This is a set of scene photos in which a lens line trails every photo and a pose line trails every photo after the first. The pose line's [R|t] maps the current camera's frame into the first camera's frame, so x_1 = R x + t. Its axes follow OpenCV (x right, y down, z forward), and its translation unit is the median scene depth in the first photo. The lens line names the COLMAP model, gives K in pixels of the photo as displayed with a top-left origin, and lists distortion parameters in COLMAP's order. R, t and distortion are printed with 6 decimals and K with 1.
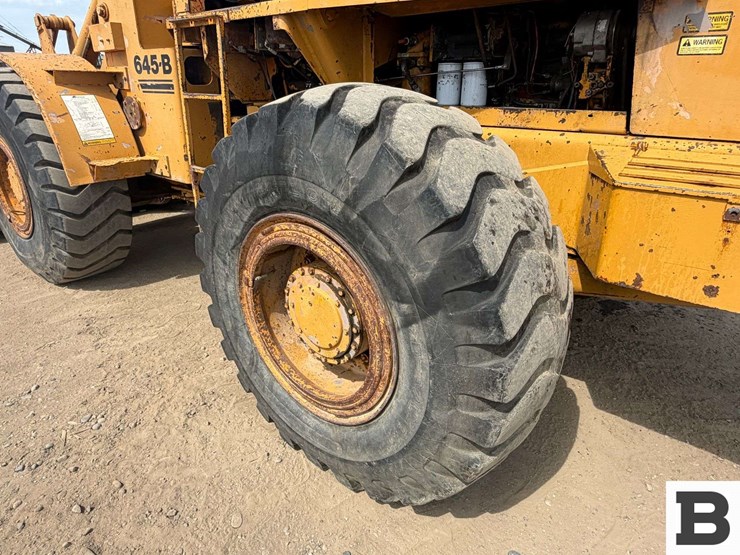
lens RADIAL K [[470.5, 0, 362.1], [0, 470.5, 275.9], [0, 0, 1]] dist [0.000440, -0.000138]
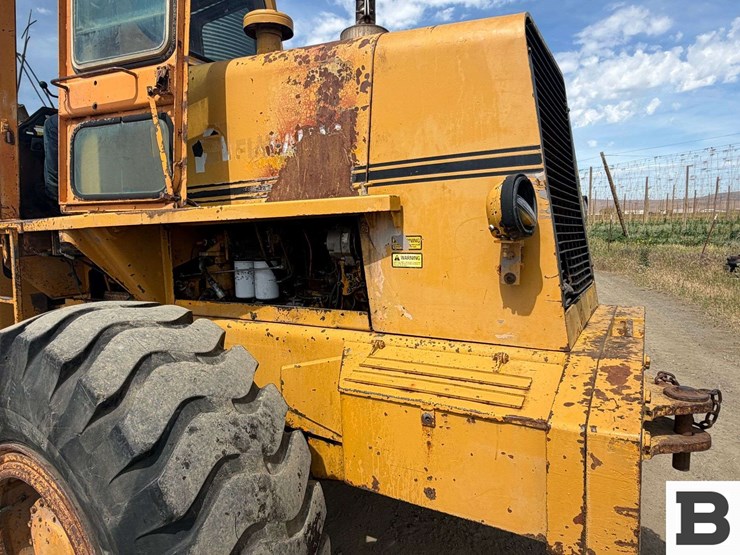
lens RADIAL K [[471.8, 0, 358.8], [0, 471.8, 275.7], [0, 0, 1]] dist [0.000352, 0.000964]
pose [[0.986016, -0.048682, 0.159382, 0.329447], [0.093104, 0.954127, -0.284558, -0.104116], [-0.138218, 0.295417, 0.945317, -0.063847]]
